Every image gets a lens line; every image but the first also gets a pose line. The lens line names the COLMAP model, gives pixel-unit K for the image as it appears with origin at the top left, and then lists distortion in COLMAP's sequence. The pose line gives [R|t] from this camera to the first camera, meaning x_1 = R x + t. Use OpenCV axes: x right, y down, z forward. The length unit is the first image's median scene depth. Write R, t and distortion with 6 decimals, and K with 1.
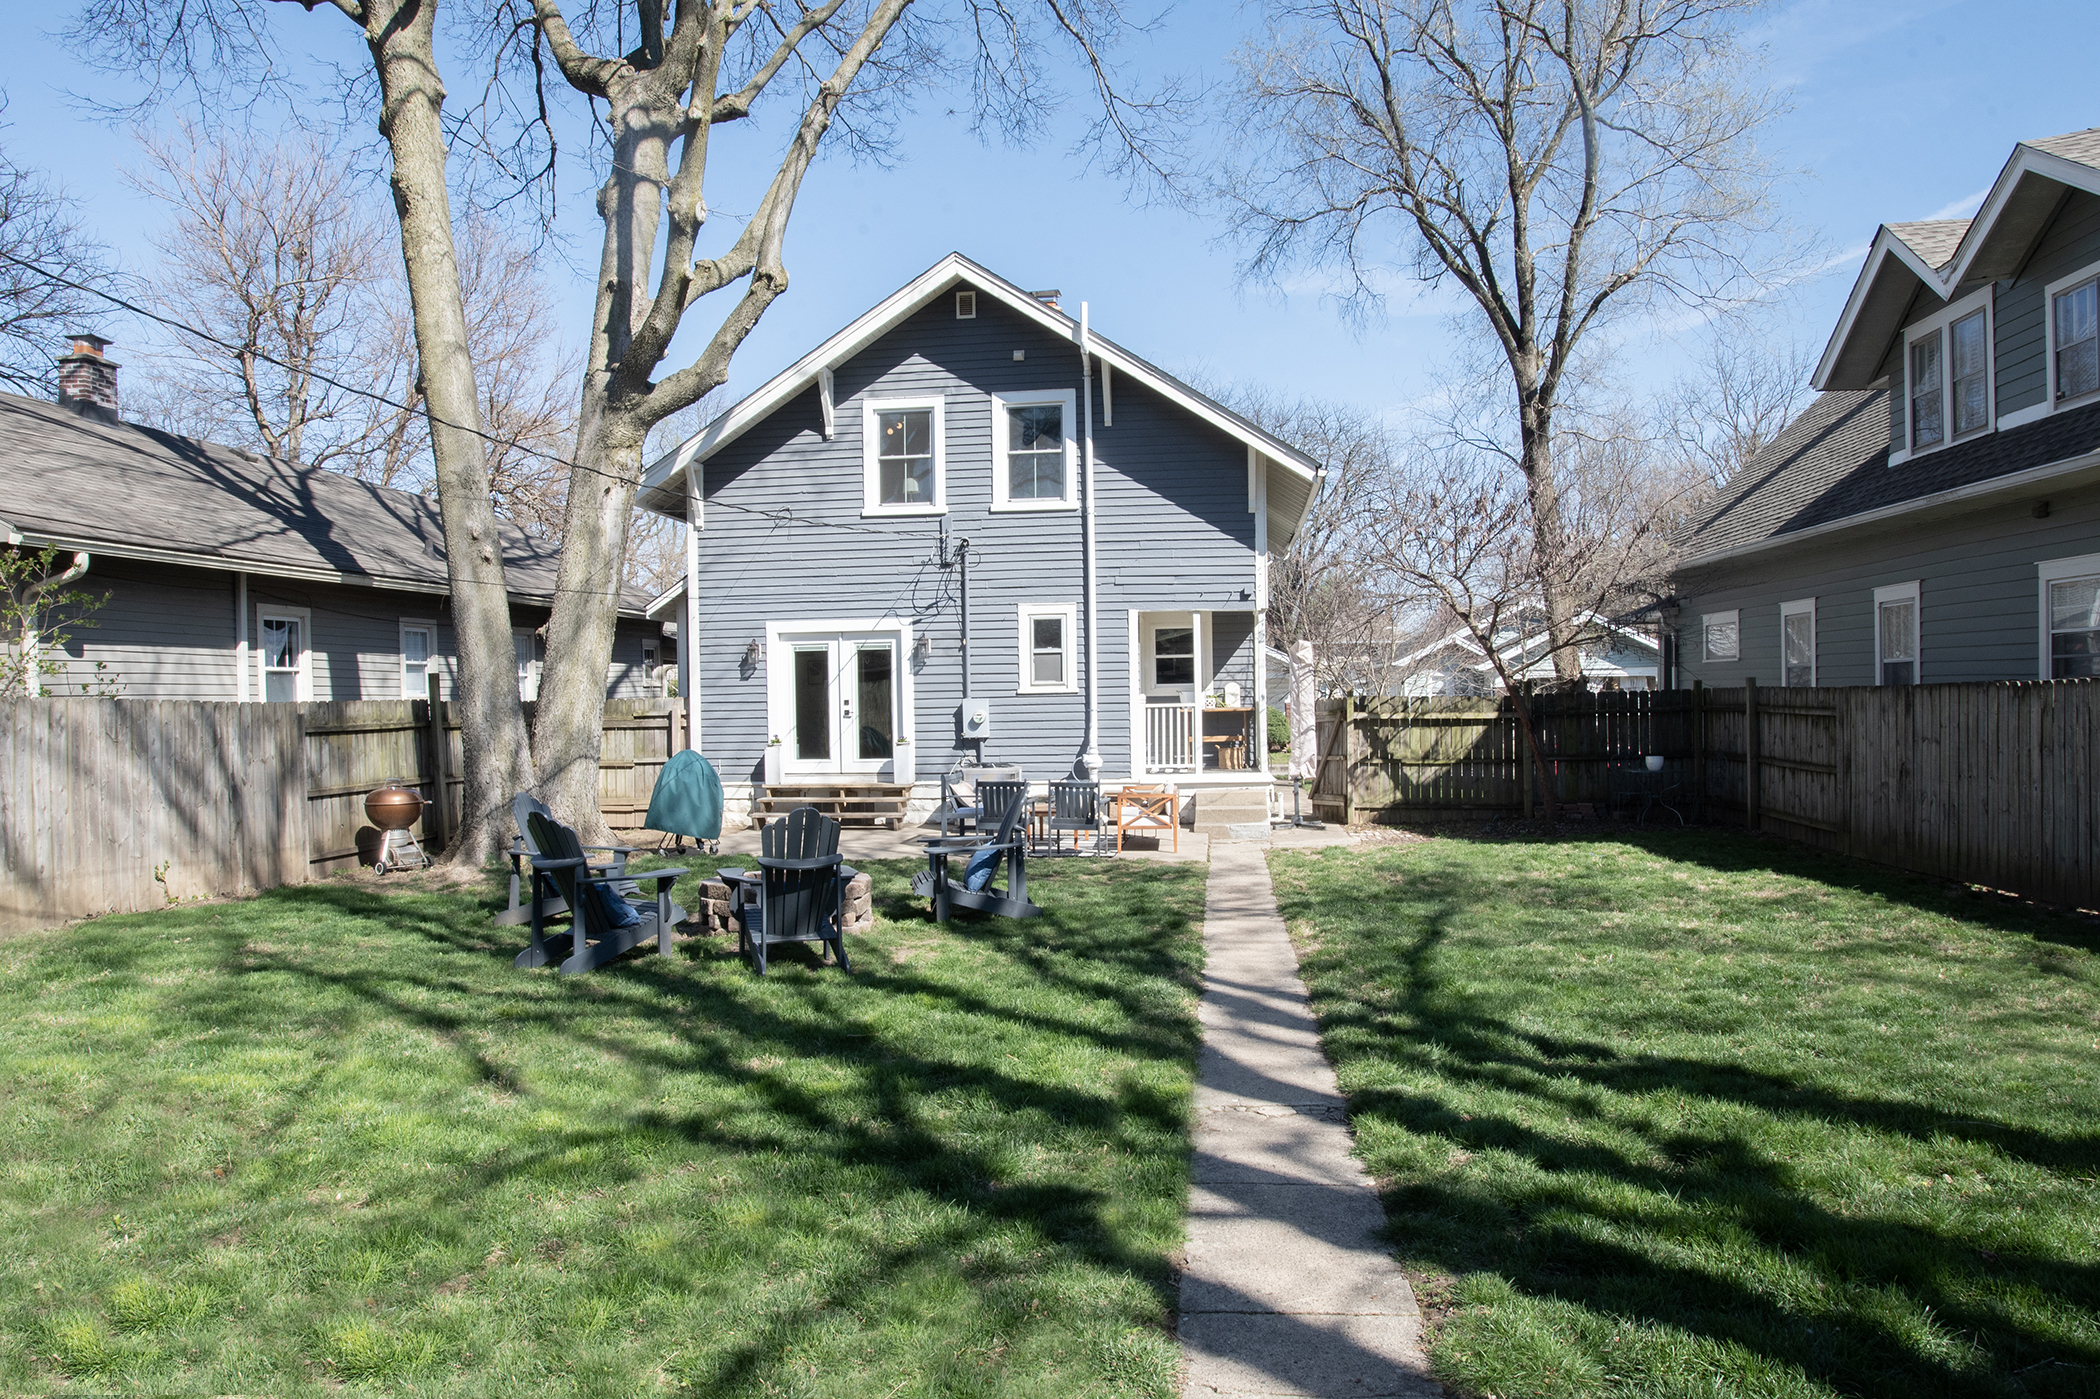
lens RADIAL K [[1362.5, 0, 1050.0], [0, 1362.5, 699.5], [0, 0, 1]] dist [-0.003227, -0.001520]
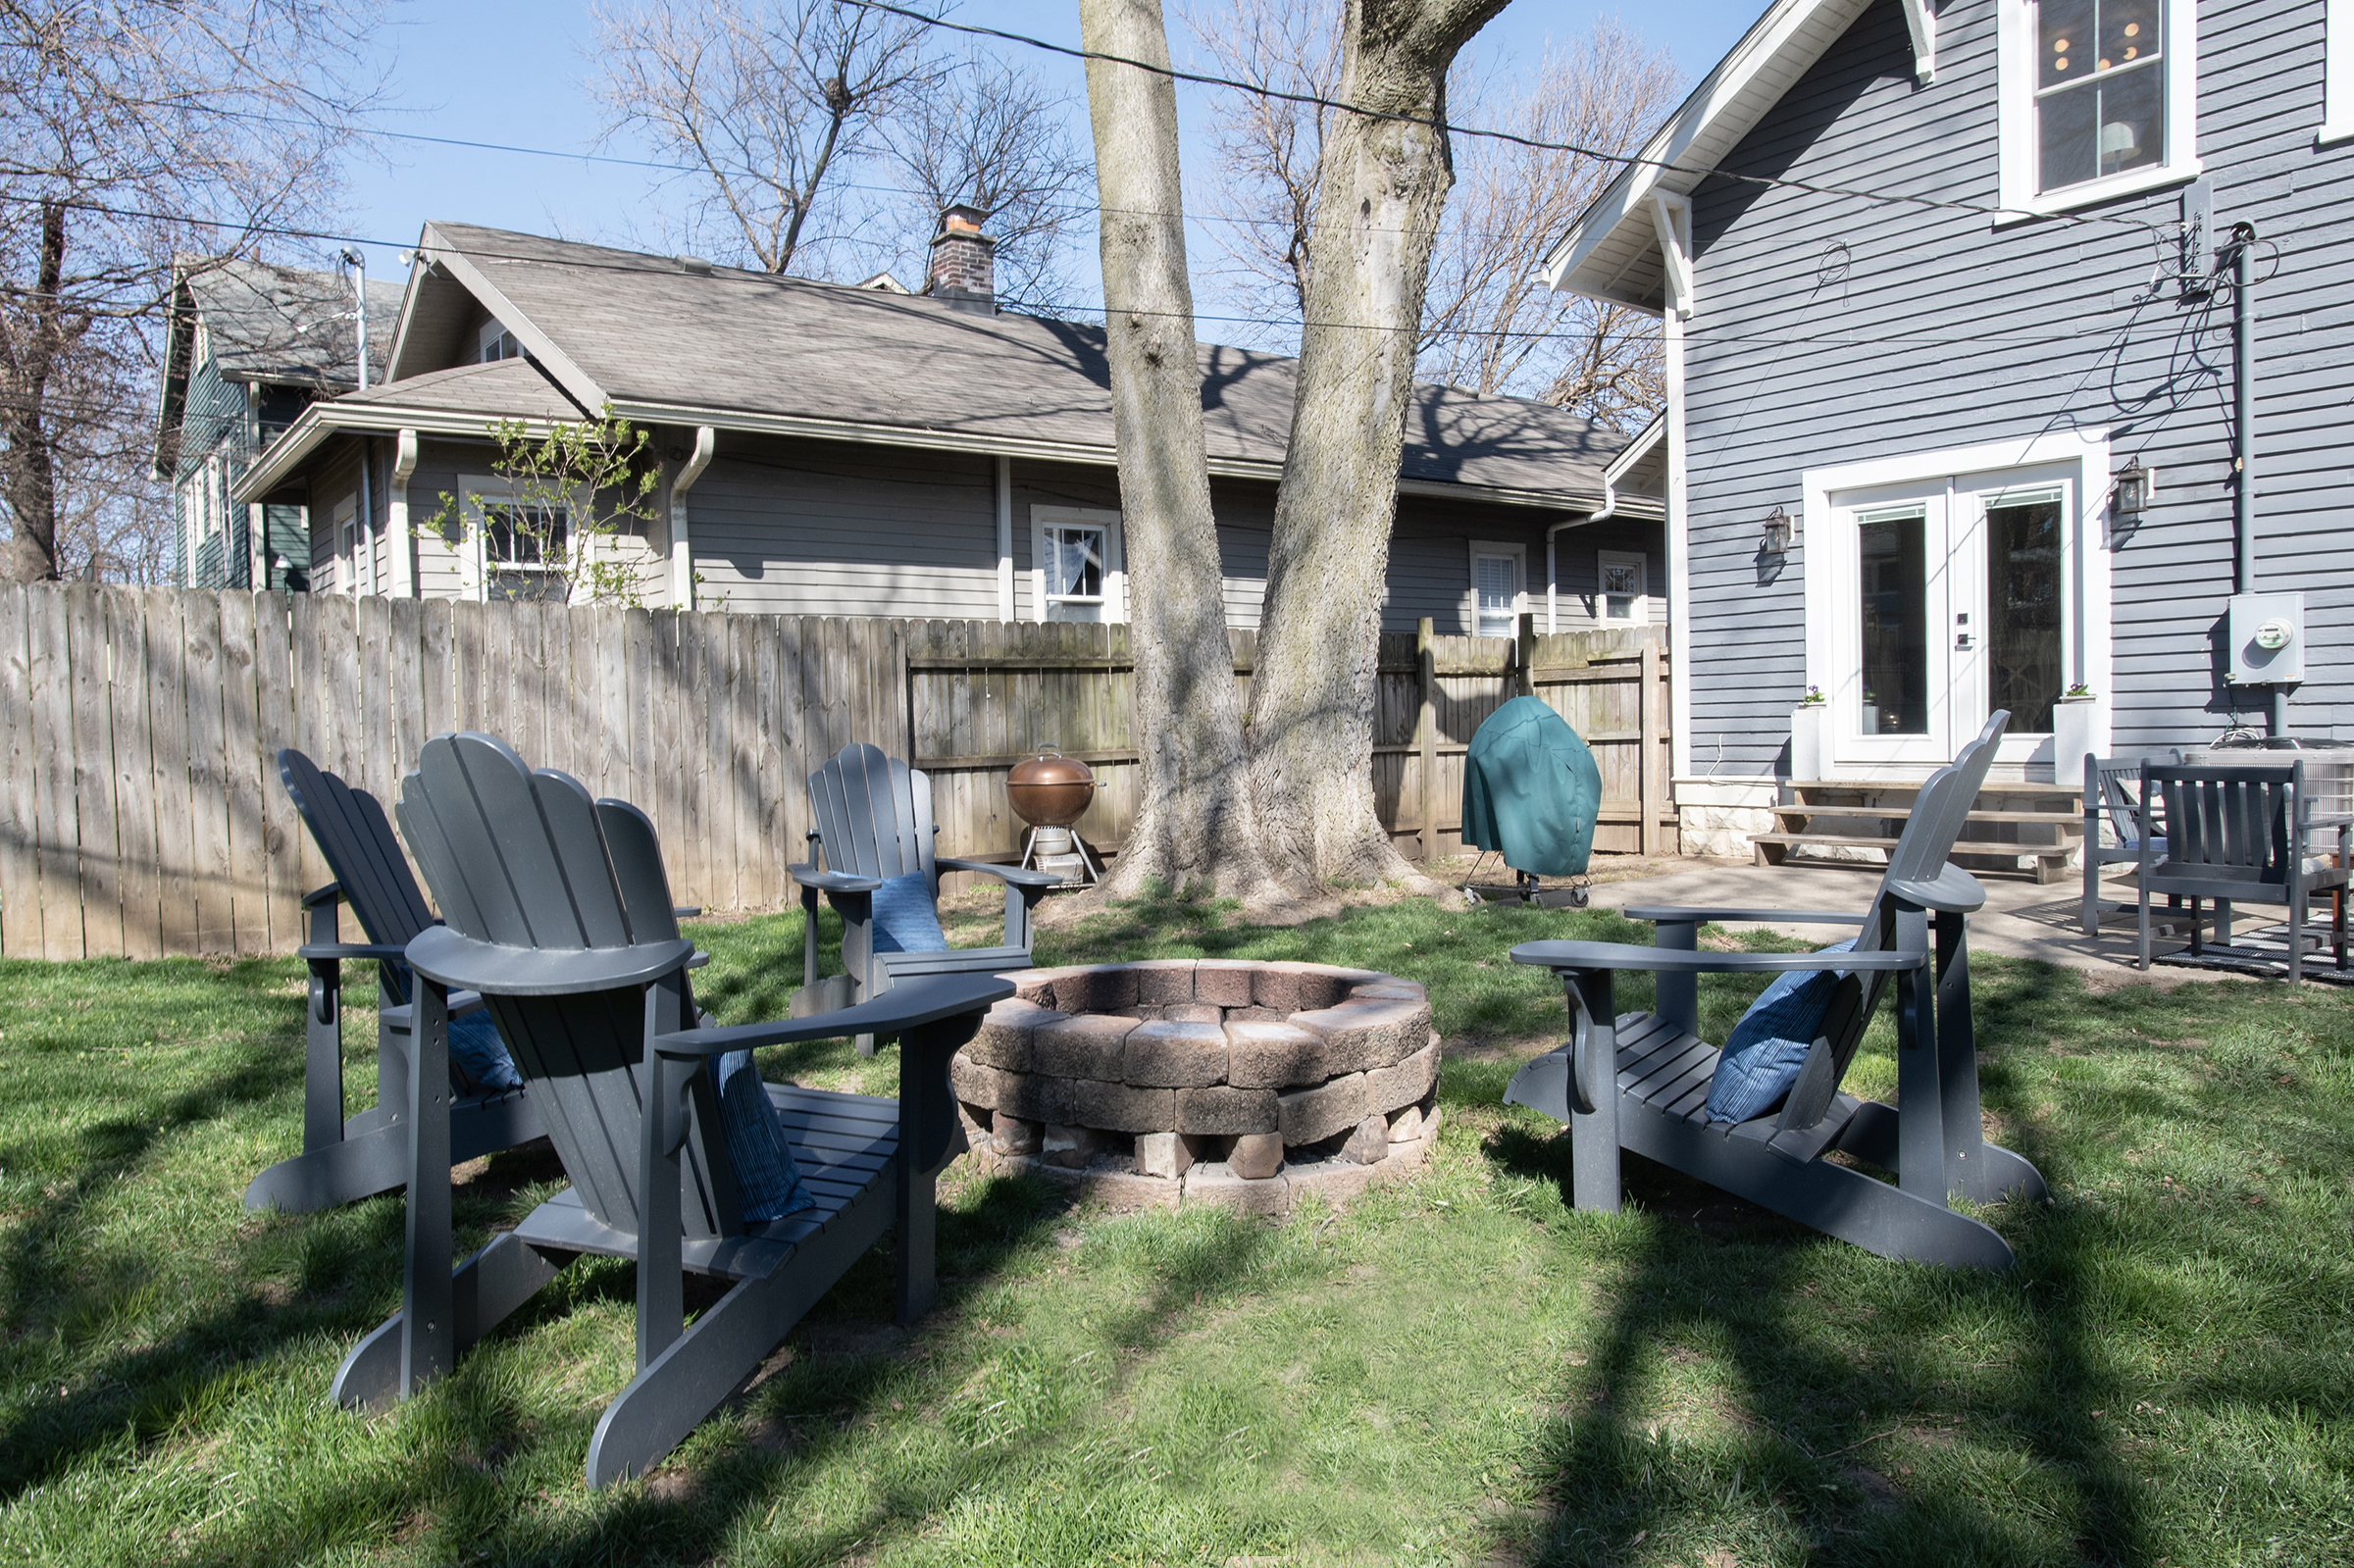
lens RADIAL K [[1582.8, 0, 1177.0], [0, 1582.8, 784.0], [0, 0, 1]] dist [-0.049999, 0.039252]
pose [[0.728137, 0.024889, -0.684980, 0.033841], [0.013361, 0.998635, 0.050488, 0.029951], [0.685302, -0.045914, 0.726810, 0.396952]]
